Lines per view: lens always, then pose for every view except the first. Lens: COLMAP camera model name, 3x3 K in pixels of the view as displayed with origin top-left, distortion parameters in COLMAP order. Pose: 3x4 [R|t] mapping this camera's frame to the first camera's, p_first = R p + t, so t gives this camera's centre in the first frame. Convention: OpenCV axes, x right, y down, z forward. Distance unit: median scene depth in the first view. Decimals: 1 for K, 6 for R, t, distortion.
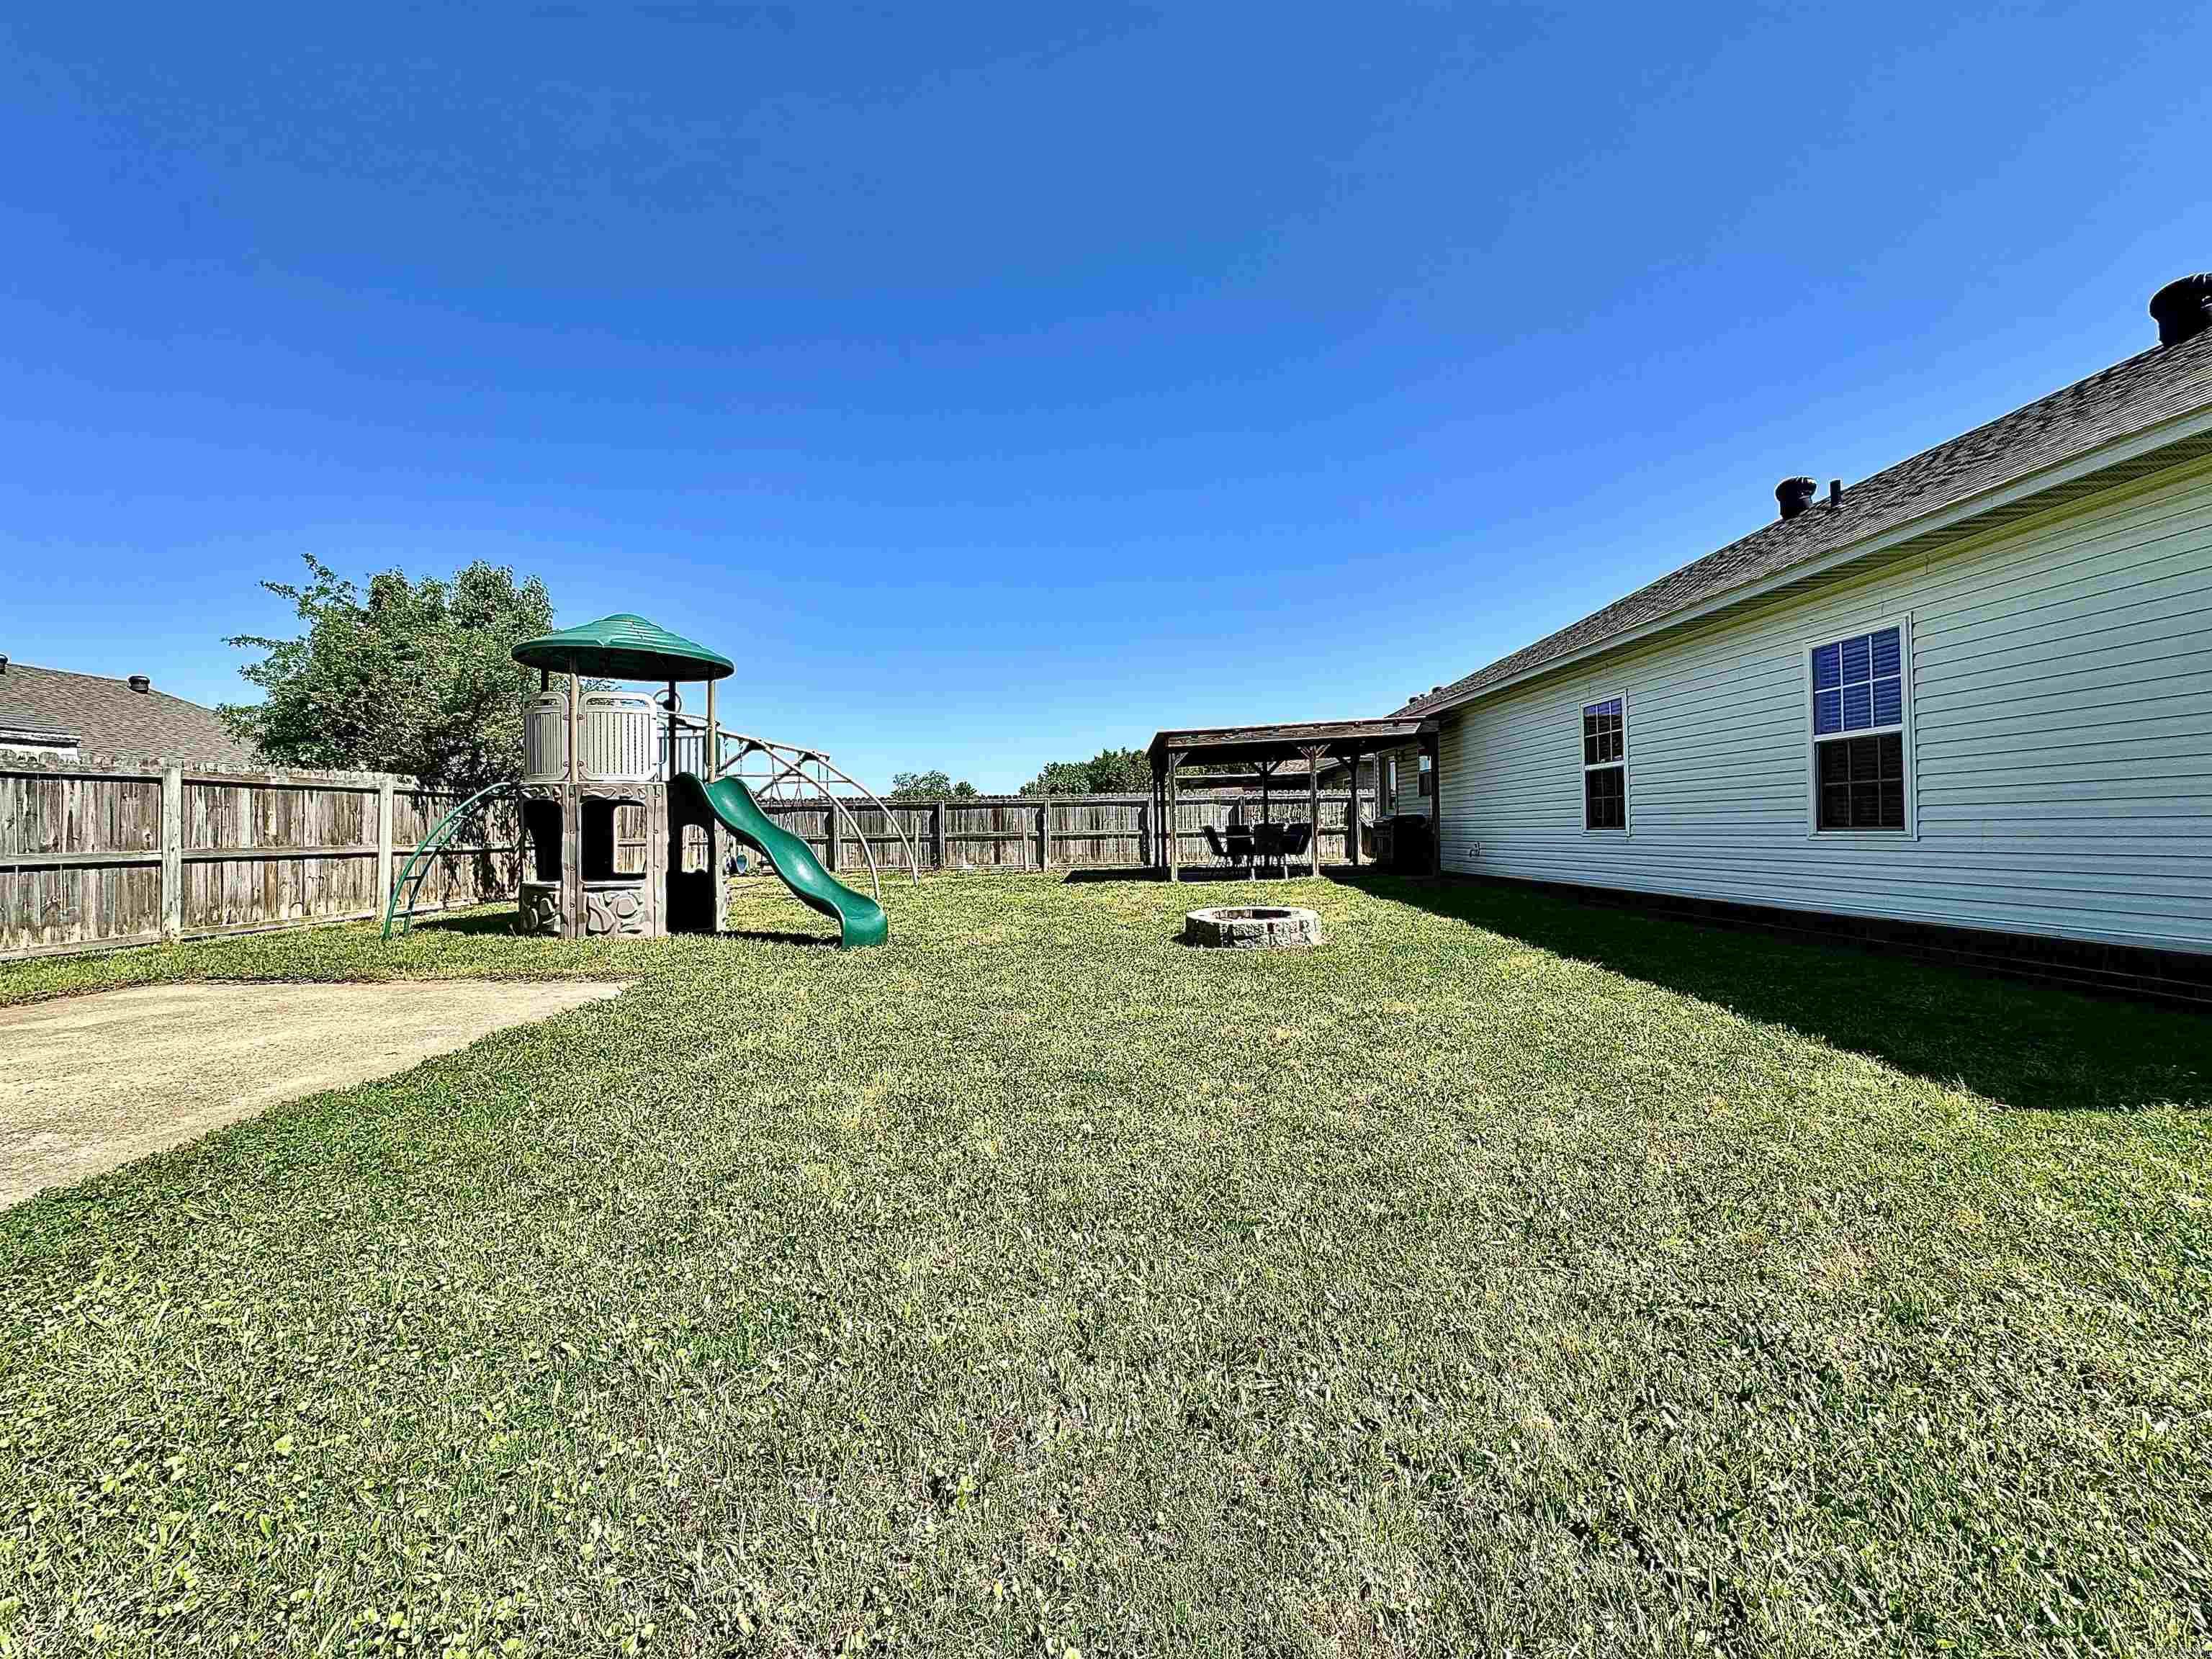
lens RADIAL K [[883.1, 0, 1108.6], [0, 883.1, 835.7], [0, 0, 1]] dist [-0.002041, 0.000085]
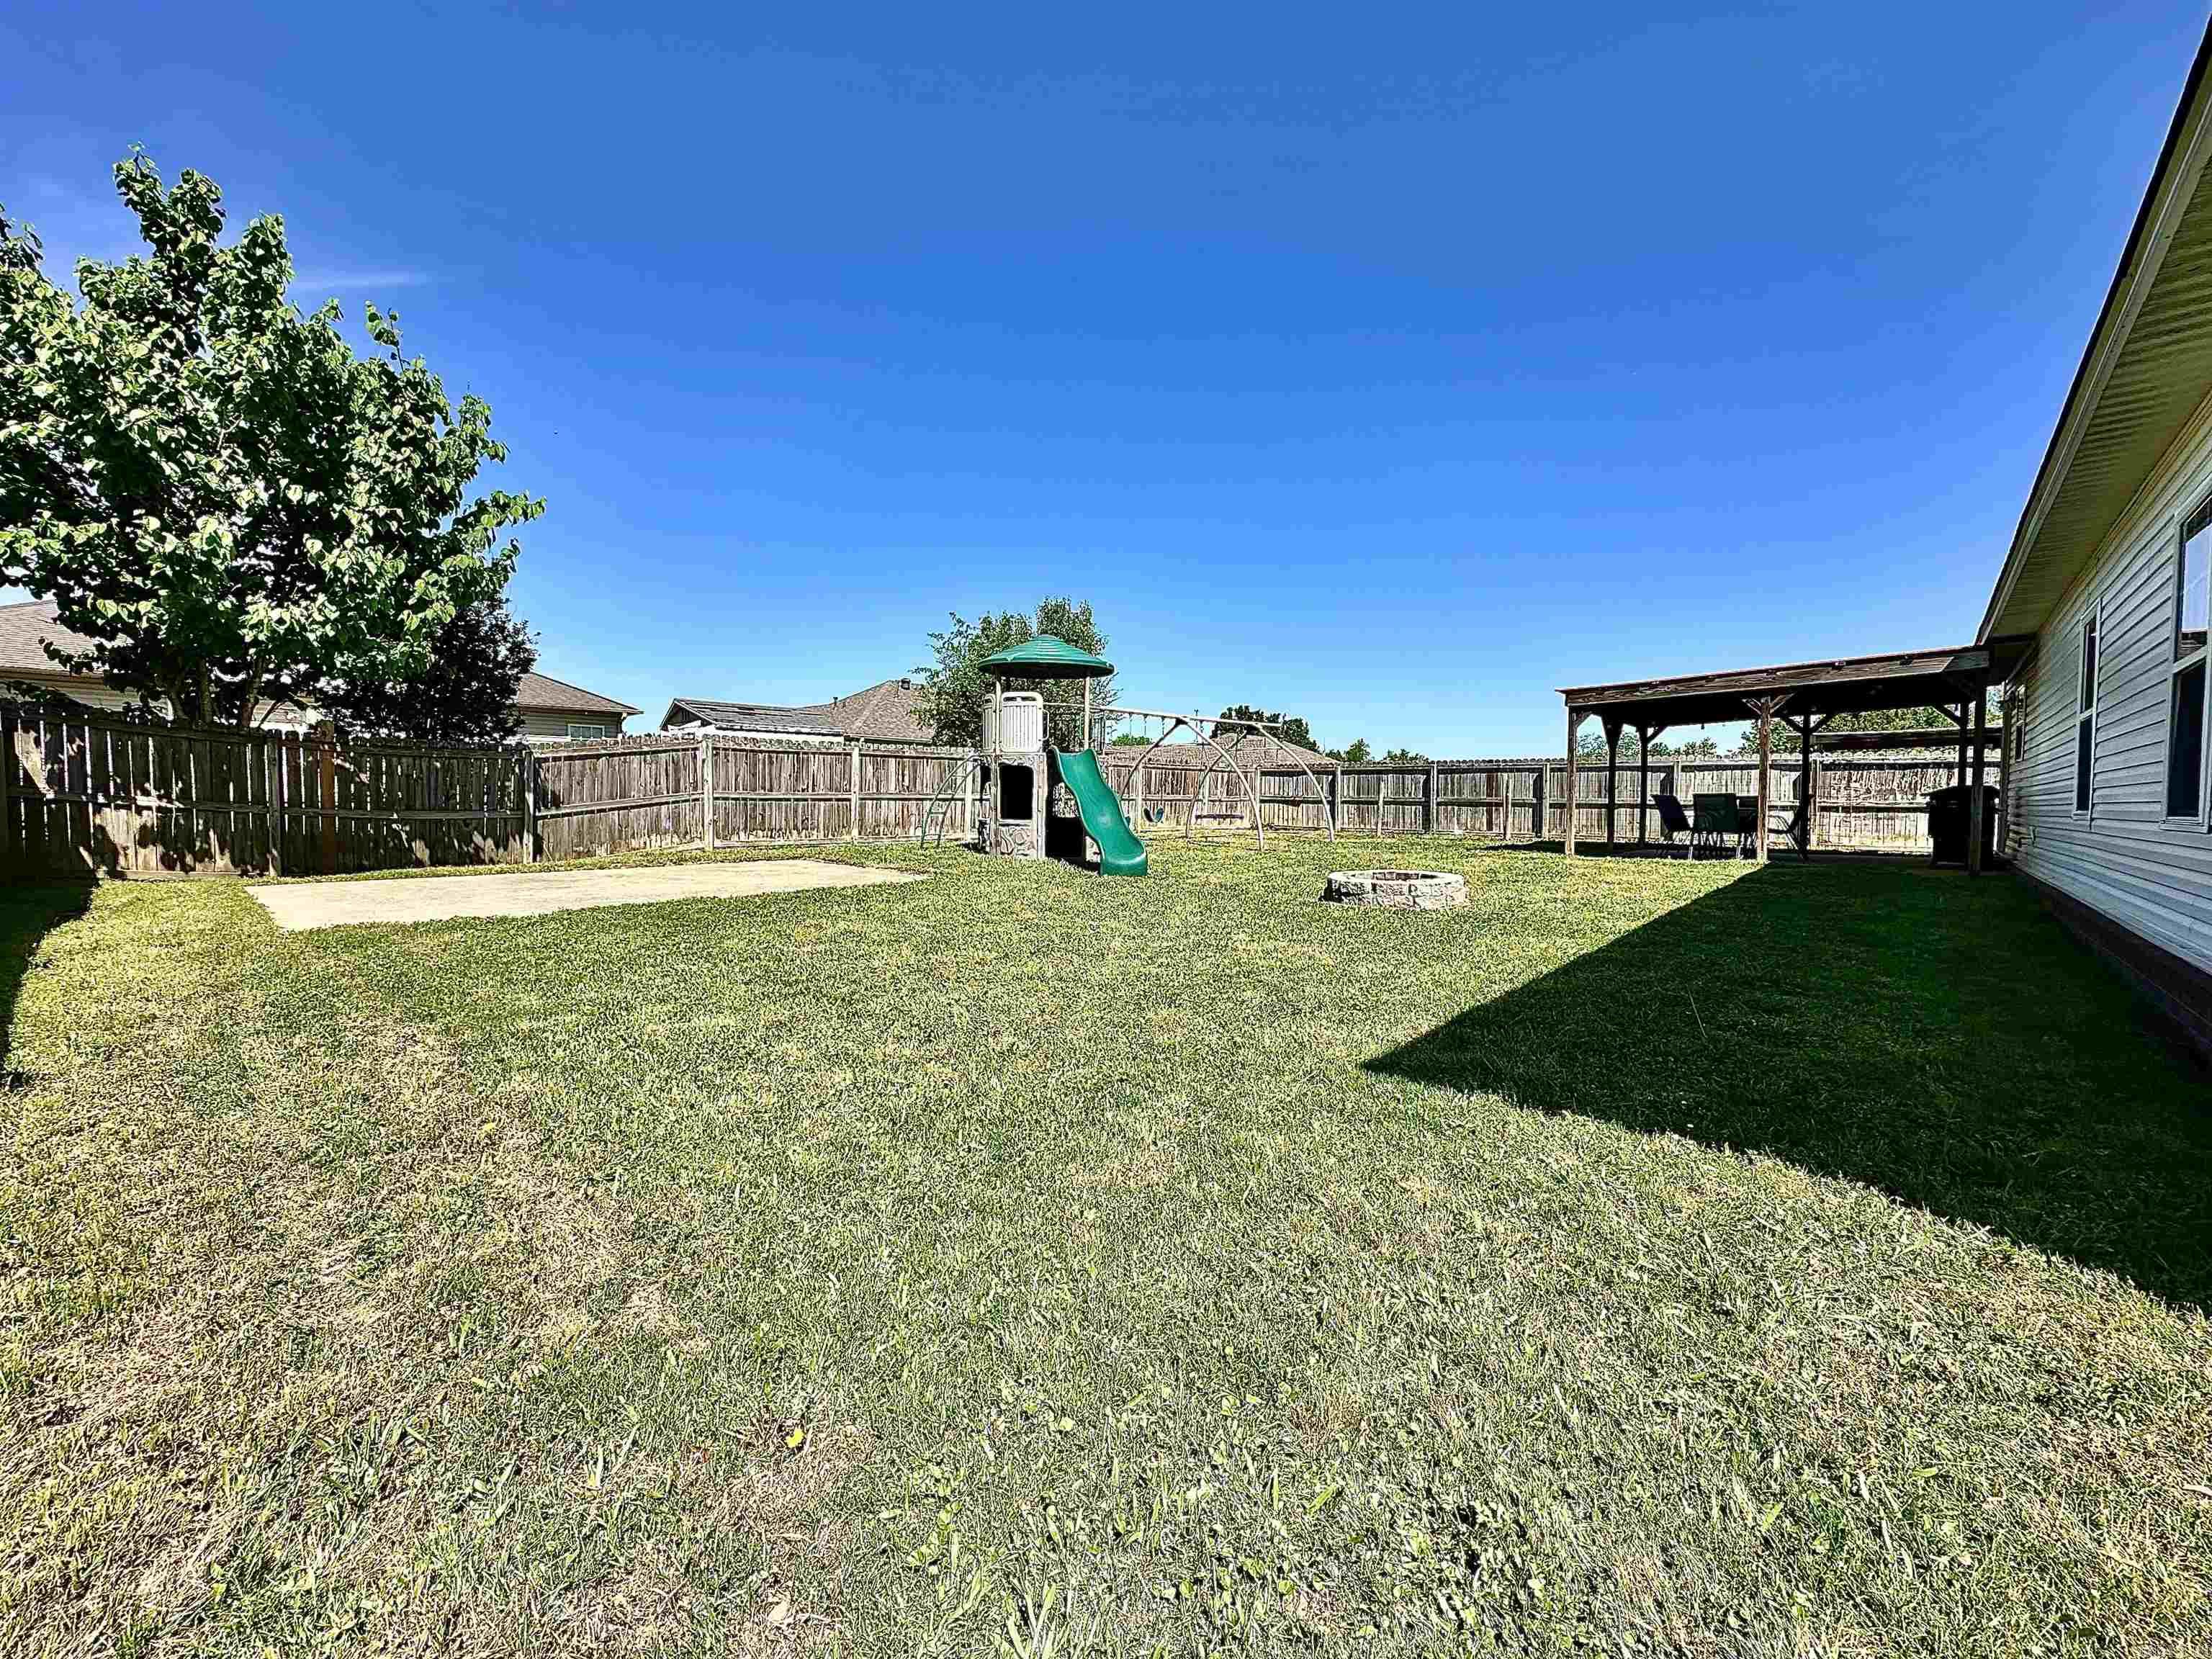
lens RADIAL K [[883.1, 0, 1100.9], [0, 883.1, 824.0], [0, 0, 1]] dist [-0.002041, 0.000085]
pose [[0.730315, 0.046275, -0.681541, 0.459869], [-0.026909, 0.998877, 0.038987, -0.003142], [0.682580, -0.010134, 0.730740, 0.008258]]
